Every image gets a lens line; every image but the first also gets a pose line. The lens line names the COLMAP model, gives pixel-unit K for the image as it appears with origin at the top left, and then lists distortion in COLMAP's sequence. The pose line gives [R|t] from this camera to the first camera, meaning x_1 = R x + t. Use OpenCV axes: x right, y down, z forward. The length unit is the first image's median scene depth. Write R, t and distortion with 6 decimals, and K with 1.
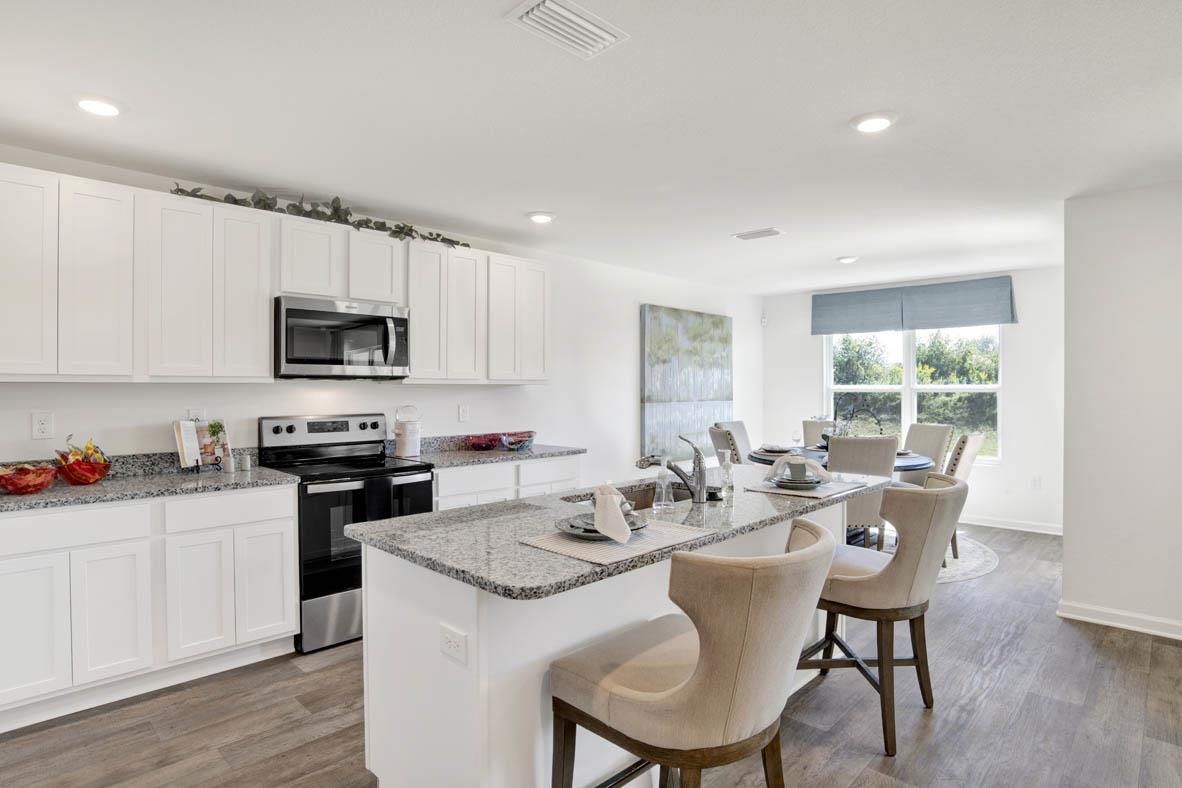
lens RADIAL K [[643.1, 0, 612.4], [0, 643.1, 378.3], [0, 0, 1]] dist [-0.042643, 0.003603]
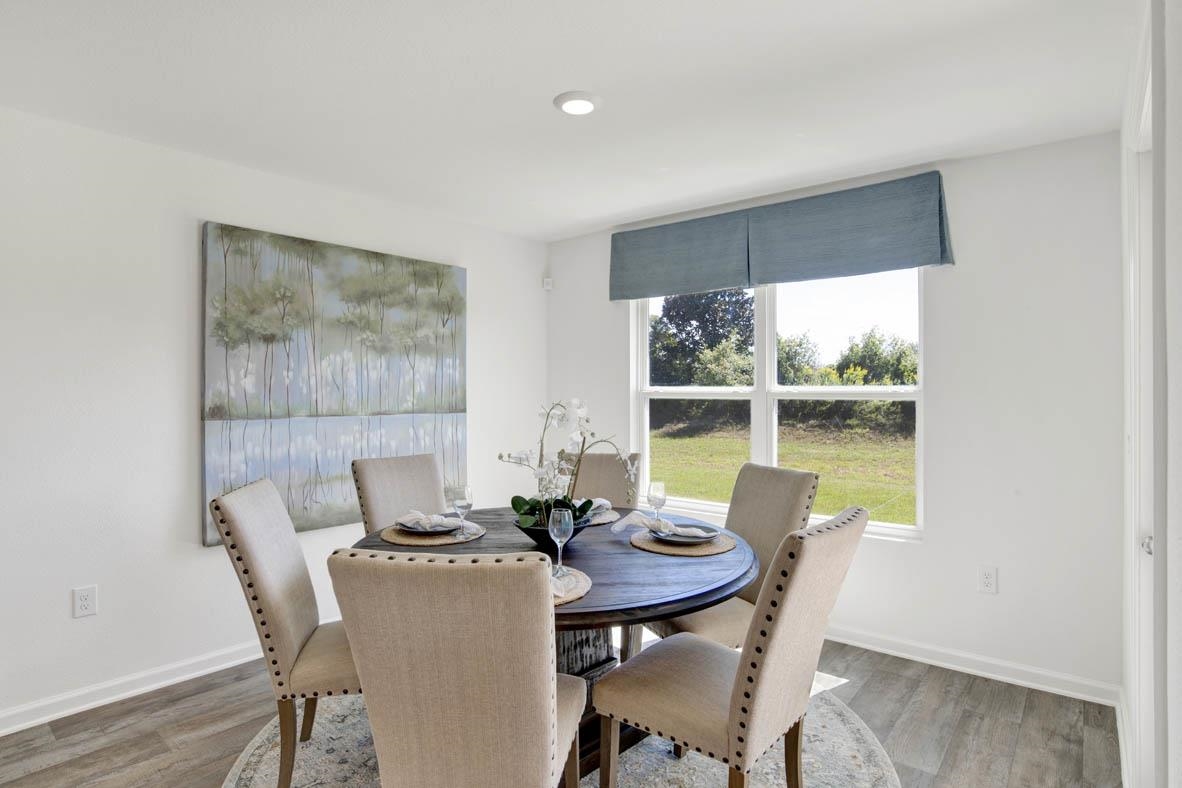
lens RADIAL K [[643.1, 0, 581.9], [0, 643.1, 384.7], [0, 0, 1]] dist [-0.042643, 0.003603]
pose [[0.999288, 0.000398, 0.037719, 0.320762], [-0.000577, 0.999989, 0.004723, 0.008174], [-0.037717, -0.004741, 0.999277, 0.496902]]
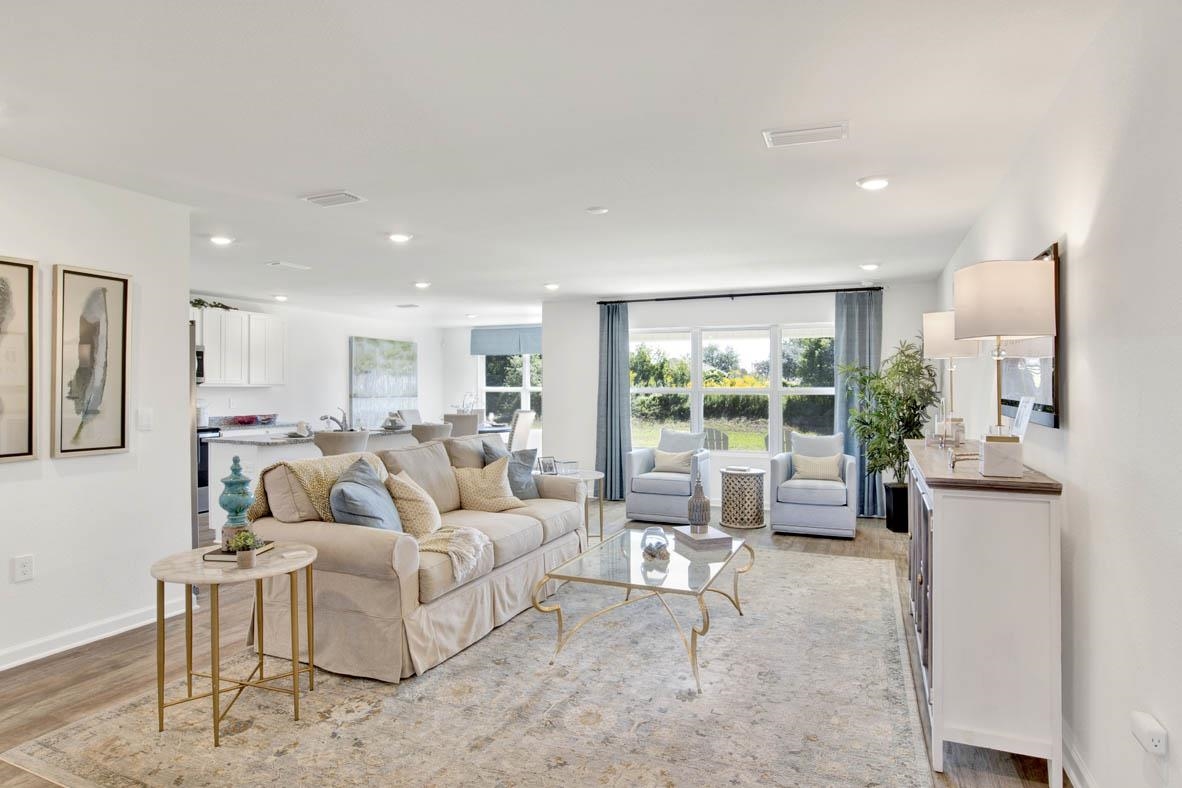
lens RADIAL K [[636.6, 0, 579.5], [0, 636.6, 395.0], [0, 0, 1]] dist [-0.036390, 0.000439]
pose [[0.948260, -0.000393, 0.317495, 0.085827], [-0.007511, 0.999692, 0.023672, -0.011194], [-0.317407, -0.024831, 0.947964, -0.677406]]
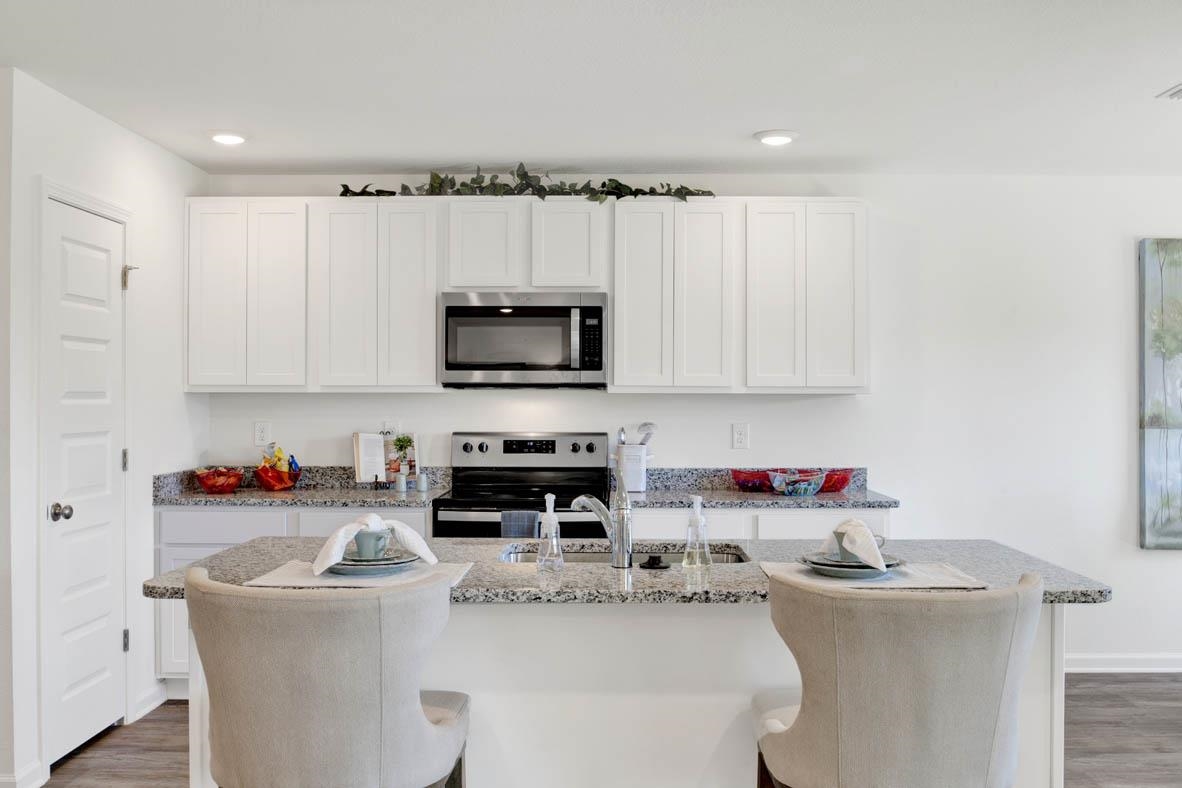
lens RADIAL K [[1066.3, 0, 551.8], [0, 1066.3, 399.6], [0, 0, 1]] dist [-0.052611, 0.007558]
pose [[0.667775, 0.002488, -0.744359, 0.360447], [0.008850, 0.999897, 0.011282, 0.000729], [0.744311, -0.014121, 0.667684, 0.073361]]
